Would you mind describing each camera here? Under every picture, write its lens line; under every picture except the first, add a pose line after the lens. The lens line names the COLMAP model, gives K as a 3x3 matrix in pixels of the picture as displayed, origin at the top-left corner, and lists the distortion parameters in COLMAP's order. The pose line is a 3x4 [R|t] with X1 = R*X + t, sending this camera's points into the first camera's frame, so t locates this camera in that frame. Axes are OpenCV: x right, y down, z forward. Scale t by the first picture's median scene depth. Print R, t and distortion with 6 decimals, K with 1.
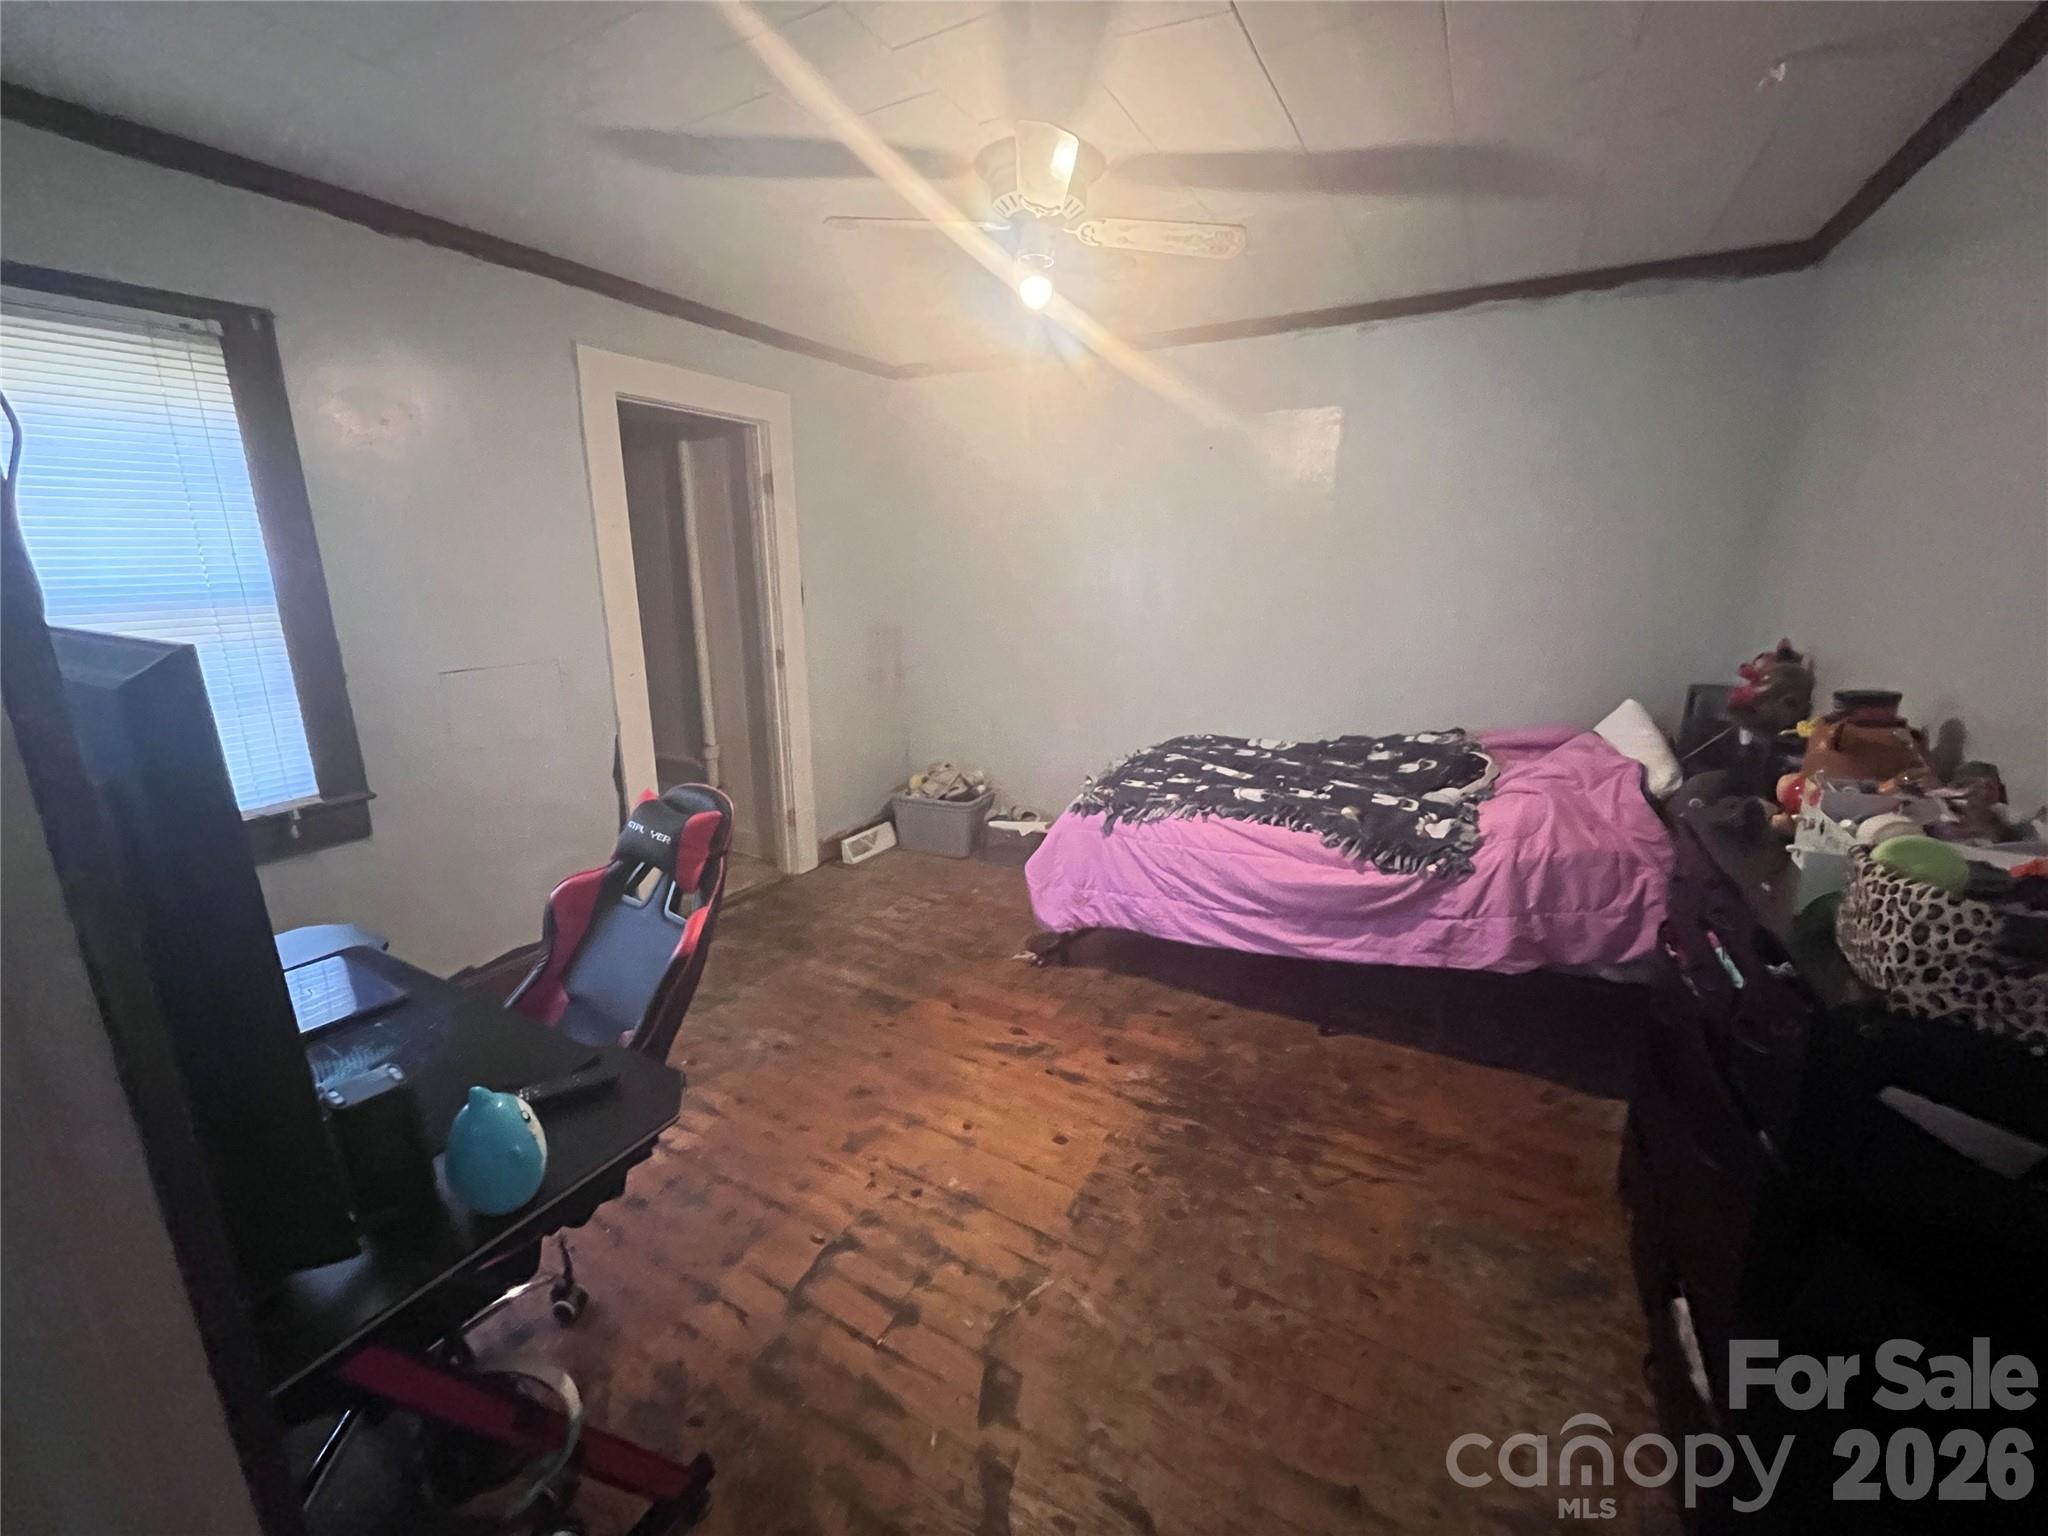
lens RADIAL K [[825.0, 0, 1017.1], [0, 825.0, 765.6], [0, 0, 1]] dist [-0.003245, -0.000410]
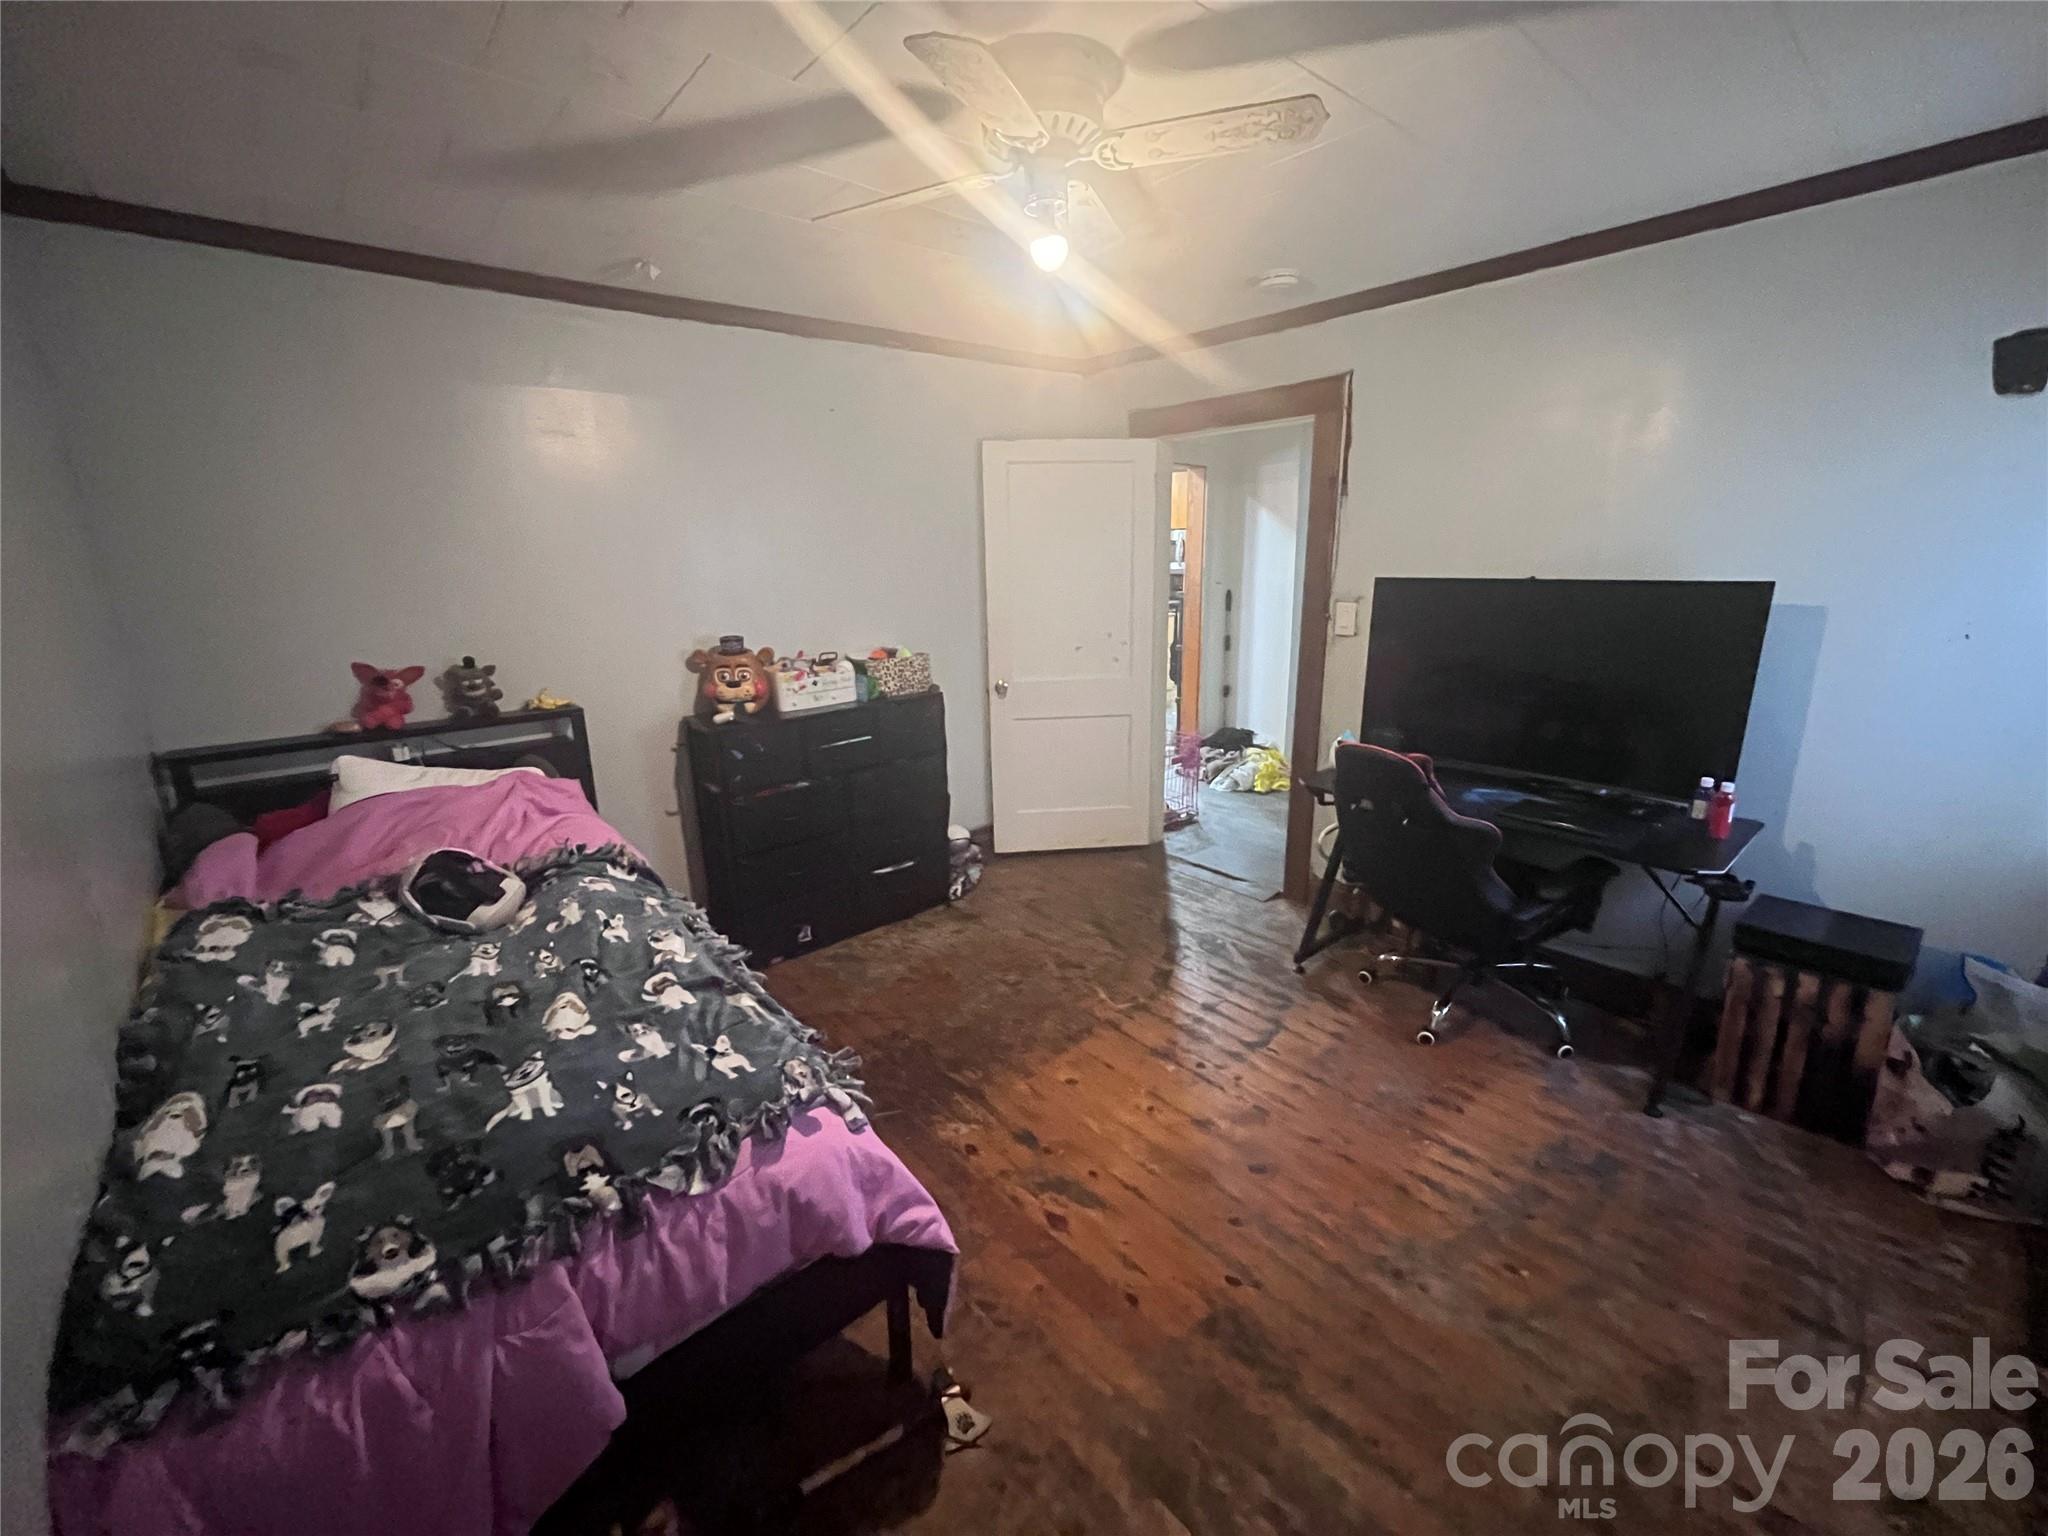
lens RADIAL K [[825.0, 0, 1017.1], [0, 825.0, 765.6], [0, 0, 1]] dist [-0.003245, -0.000410]
pose [[-0.940684, -0.065465, 0.332908, -0.244558], [0.106022, 0.875354, 0.471715, -0.510308], [-0.322293, 0.479031, -0.816491, 1.877596]]
